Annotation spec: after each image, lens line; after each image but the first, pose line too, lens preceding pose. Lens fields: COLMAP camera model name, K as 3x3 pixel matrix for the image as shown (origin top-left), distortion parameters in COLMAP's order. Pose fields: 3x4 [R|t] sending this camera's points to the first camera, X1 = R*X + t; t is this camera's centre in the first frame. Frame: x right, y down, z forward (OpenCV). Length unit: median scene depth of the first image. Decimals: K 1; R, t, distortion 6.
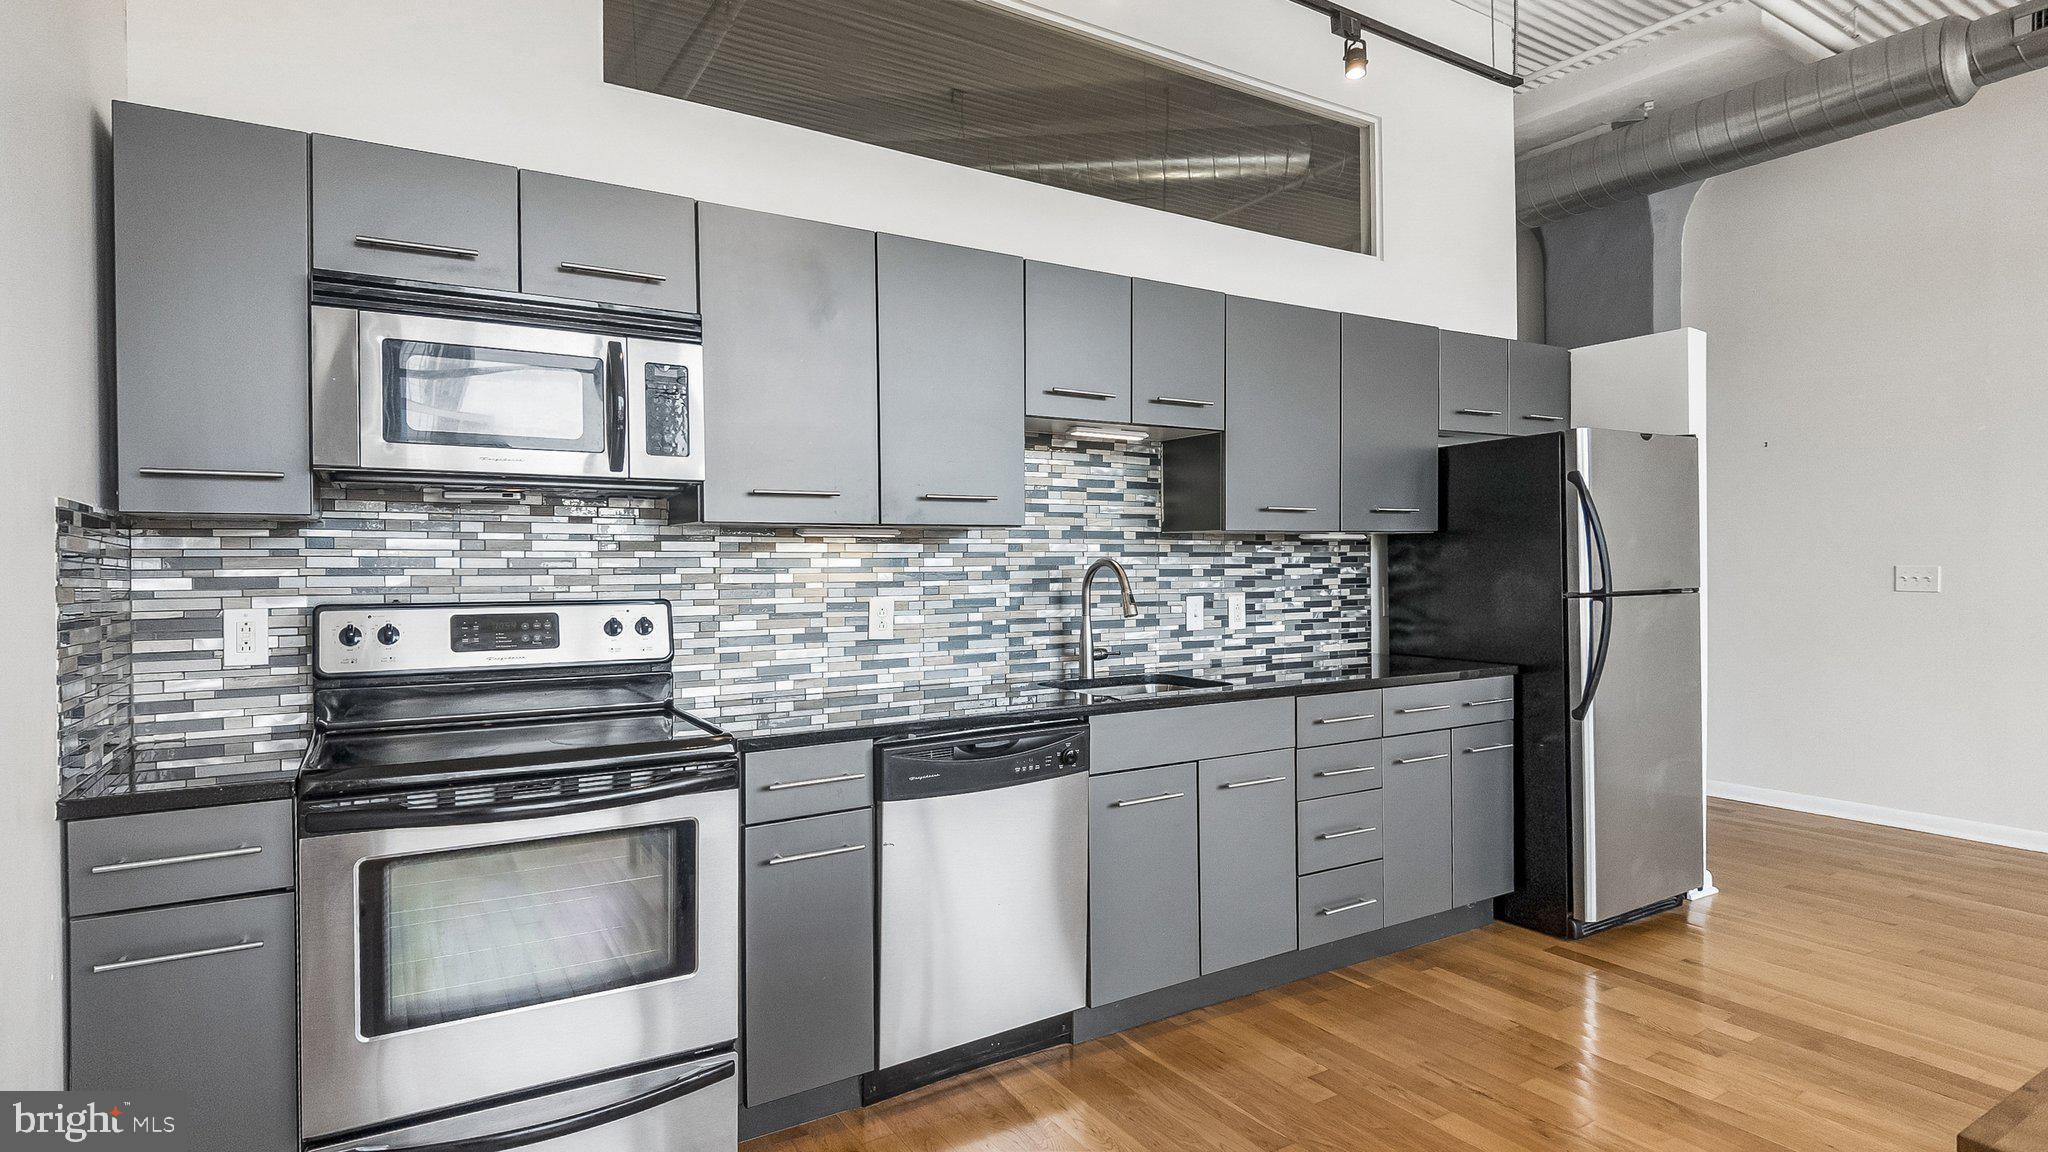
lens RADIAL K [[1057.5, 0, 1017.4], [0, 1057.5, 580.9], [0, 0, 1]] dist [0.019116, -0.022357]
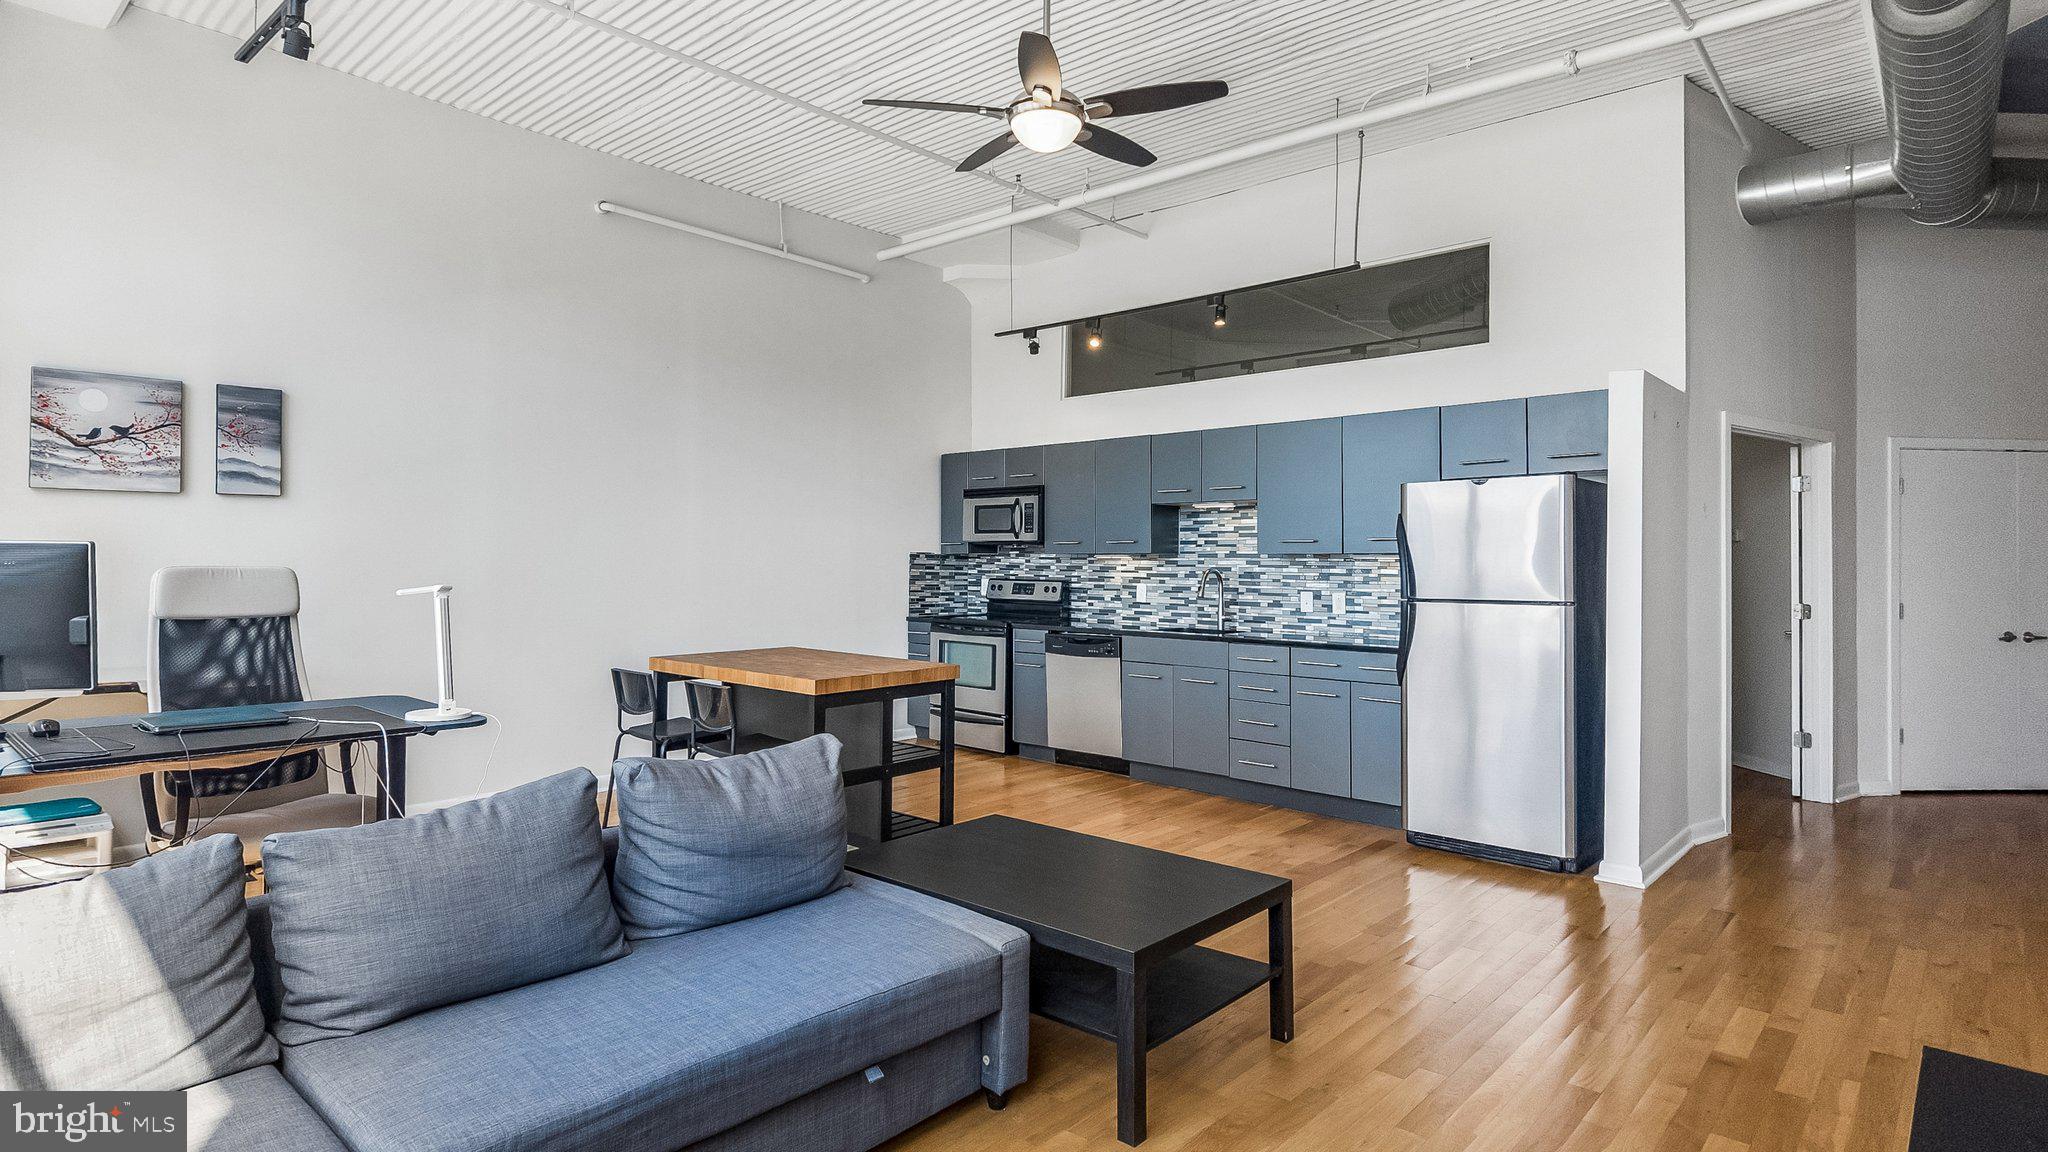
lens RADIAL K [[1057.5, 0, 1000.7], [0, 1057.5, 552.4], [0, 0, 1]] dist [0.019116, -0.022357]
pose [[0.246888, 0.001637, -0.969043, 1.807993], [-0.021851, 0.999754, -0.003878, -0.033435], [0.968798, 0.022132, 0.246863, 0.116251]]
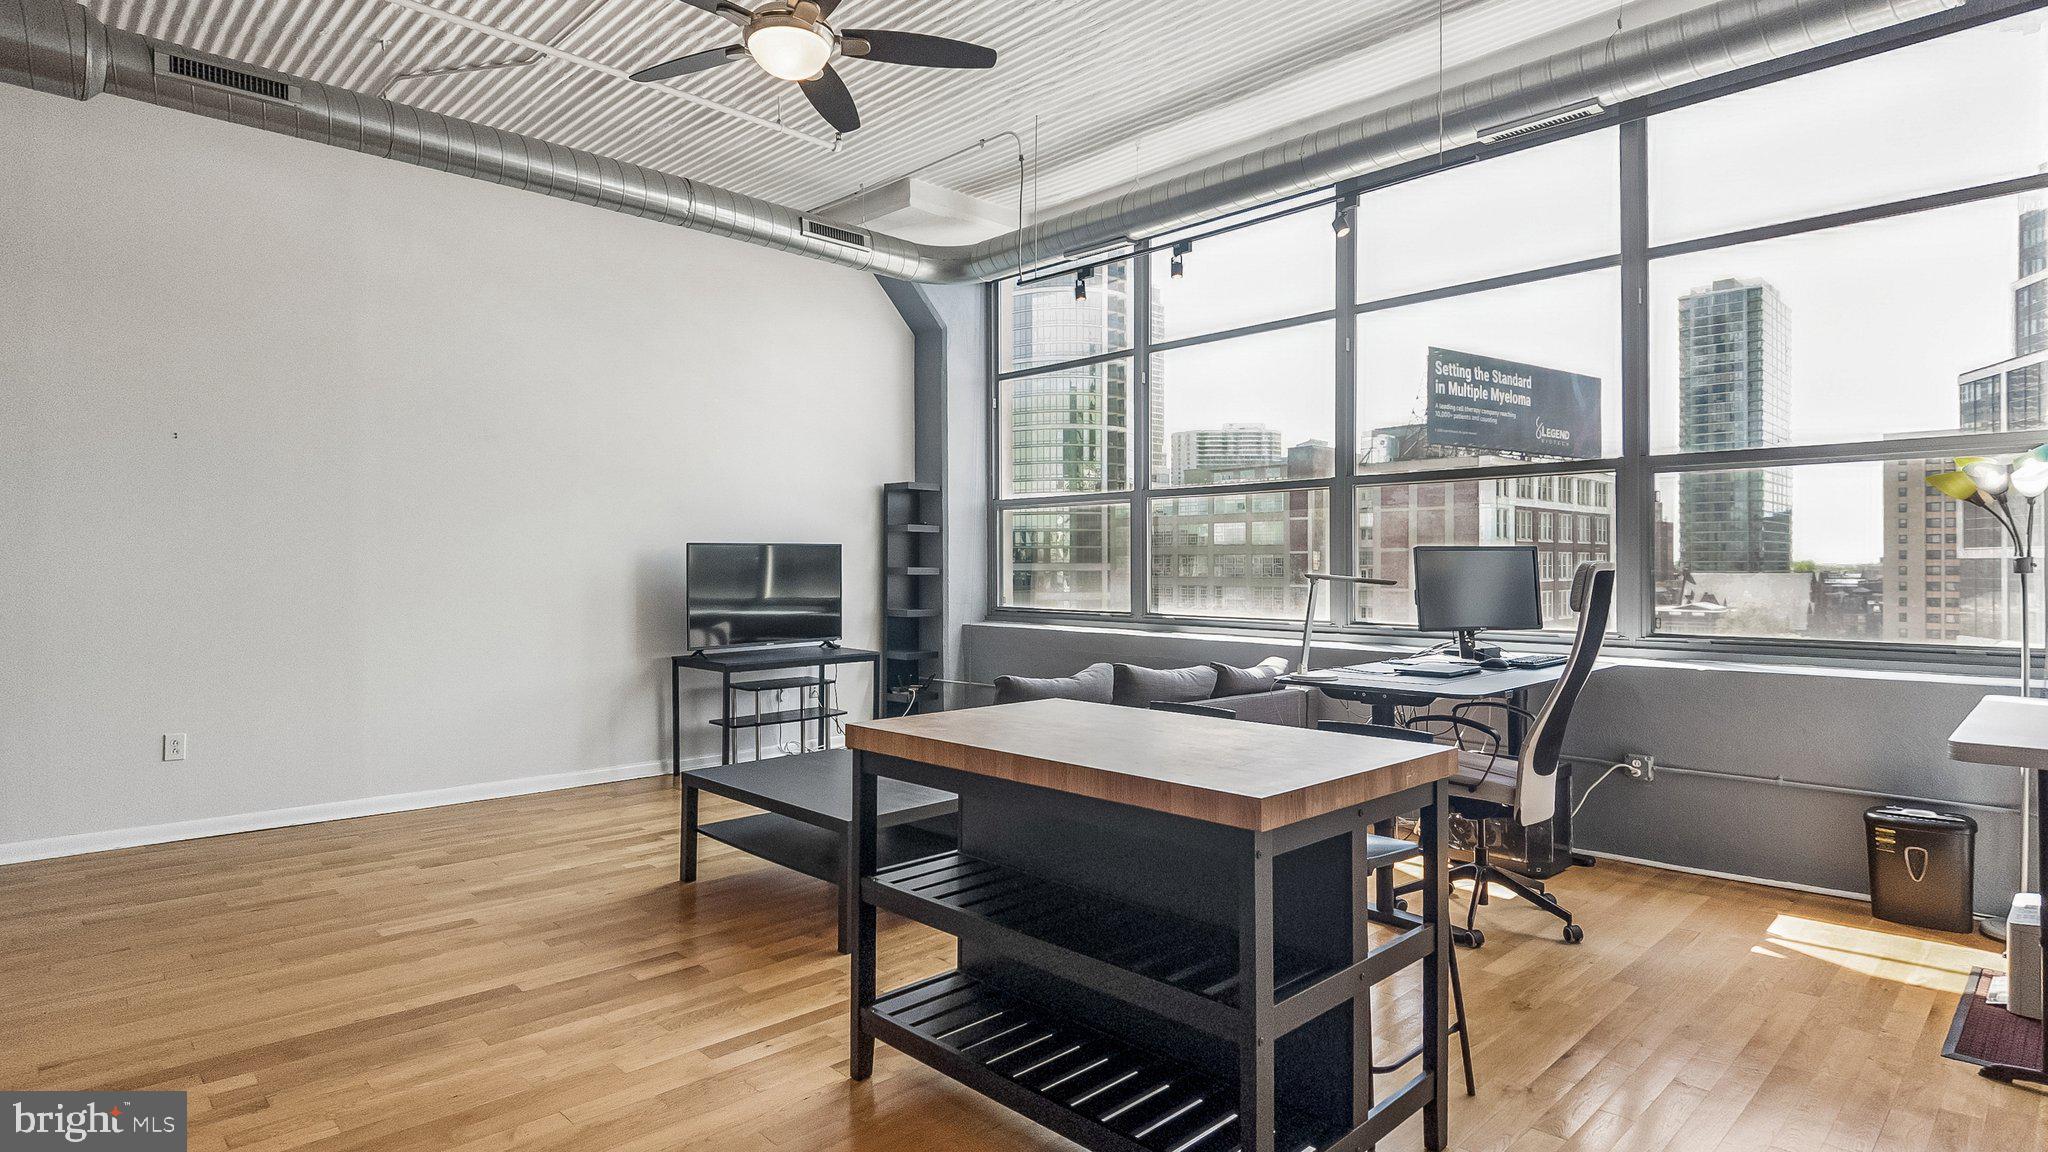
lens RADIAL K [[1057.5, 0, 1019.7], [0, 1057.5, 566.4], [0, 0, 1]] dist [0.019116, -0.022357]
pose [[-0.203812, 0.007506, 0.978981, -0.295627], [0.012507, 0.999909, -0.005063, -0.004506], [-0.978930, 0.011212, -0.203887, 0.433258]]
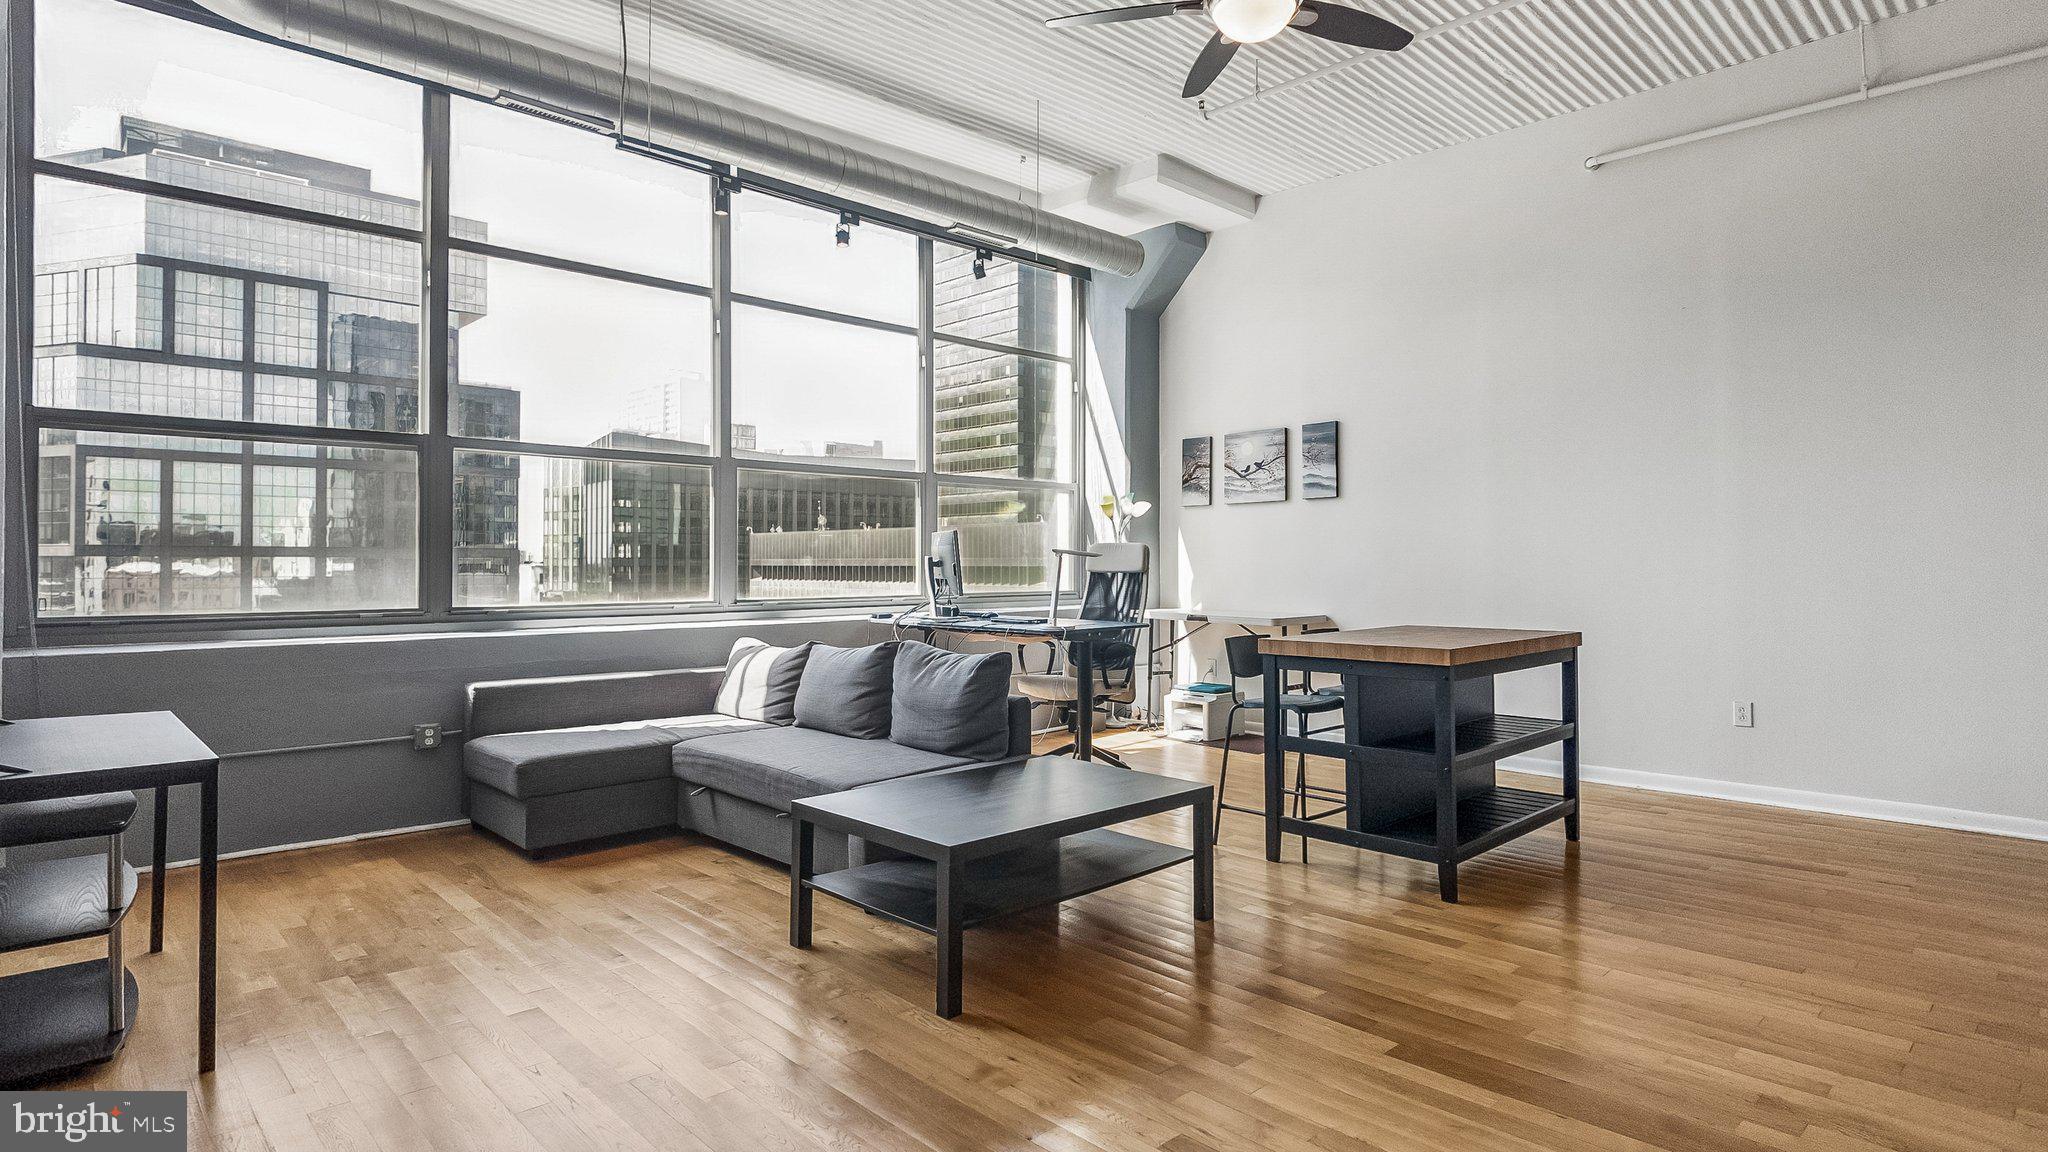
lens RADIAL K [[1057.5, 0, 1034.5], [0, 1057.5, 553.6], [0, 0, 1]] dist [0.019116, -0.022357]
pose [[-0.980607, 0.005495, -0.195909, 1.115663], [0.005315, 0.999985, 0.001446, 0.006457], [0.195914, 0.000377, -0.980621, 1.371619]]
